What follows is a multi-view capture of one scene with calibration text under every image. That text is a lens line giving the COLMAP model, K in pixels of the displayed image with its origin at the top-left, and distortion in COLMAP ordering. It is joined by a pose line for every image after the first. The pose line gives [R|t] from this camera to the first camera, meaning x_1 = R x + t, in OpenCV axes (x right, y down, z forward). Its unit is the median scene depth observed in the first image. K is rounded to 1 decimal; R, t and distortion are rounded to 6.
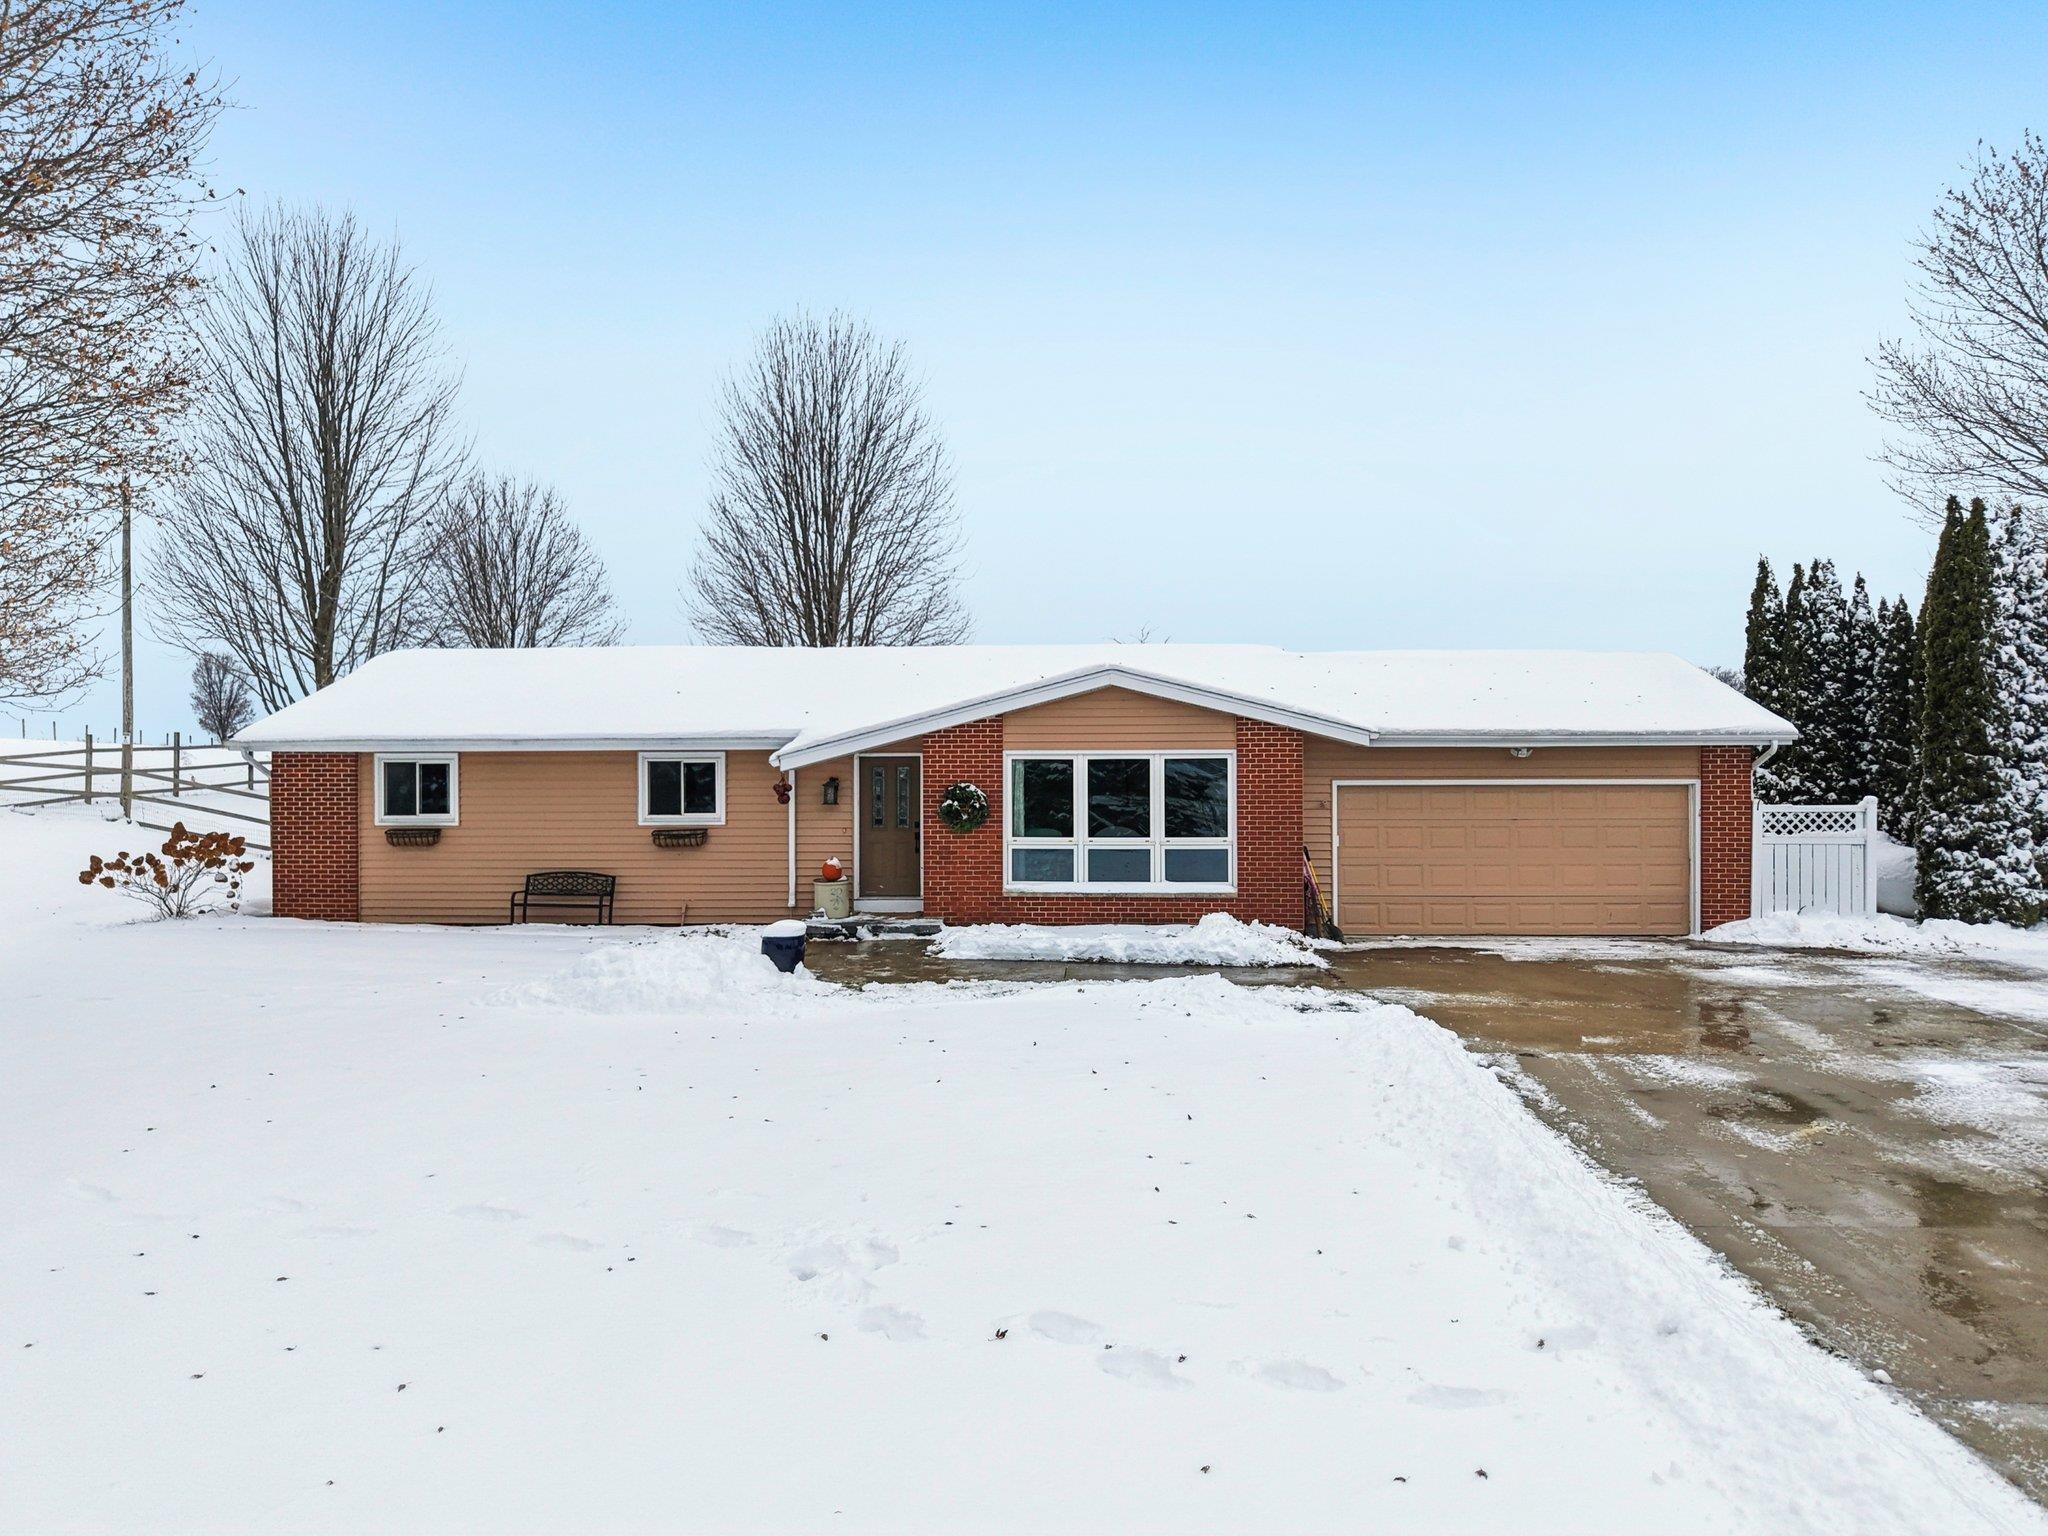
lens RADIAL K [[1379.9, 0, 1025.9], [0, 1379.9, 774.5], [0, 0, 1]] dist [0.033720, -0.051443]
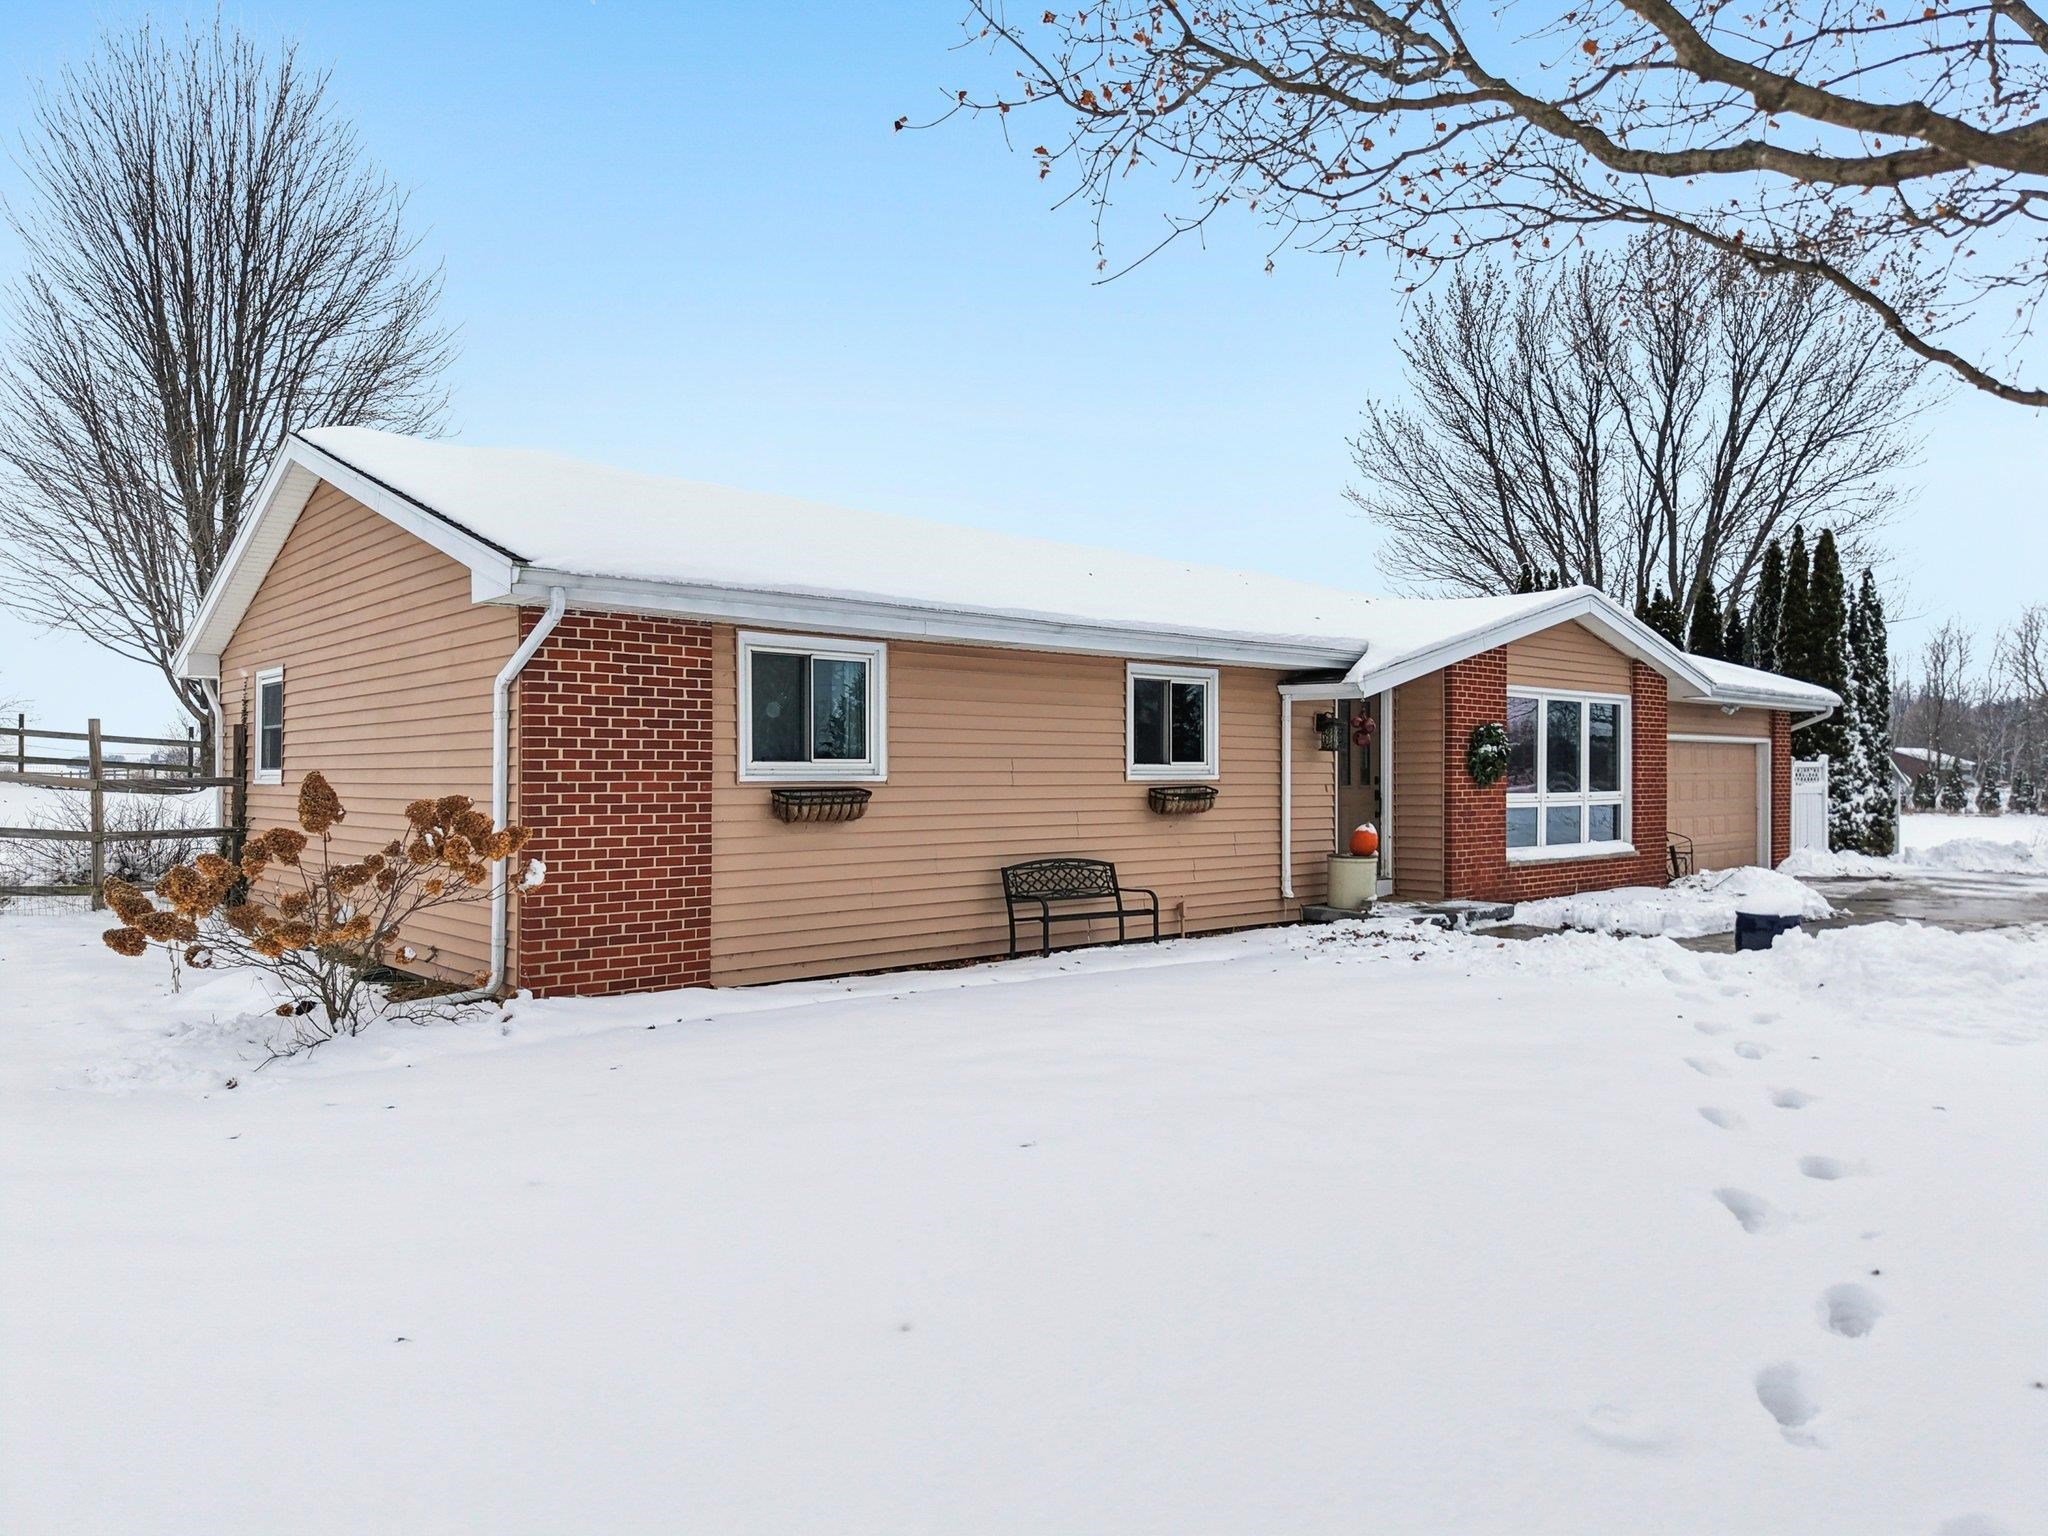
lens RADIAL K [[1382.0, 0, 1029.6], [0, 1382.0, 774.5], [0, 0, 1]] dist [0.002516, -0.002457]
pose [[0.693322, 0.001159, 0.720627, -0.767281], [-0.020584, 0.999623, 0.018197, 0.024491], [-0.720334, -0.027450, 0.693084, 0.620459]]
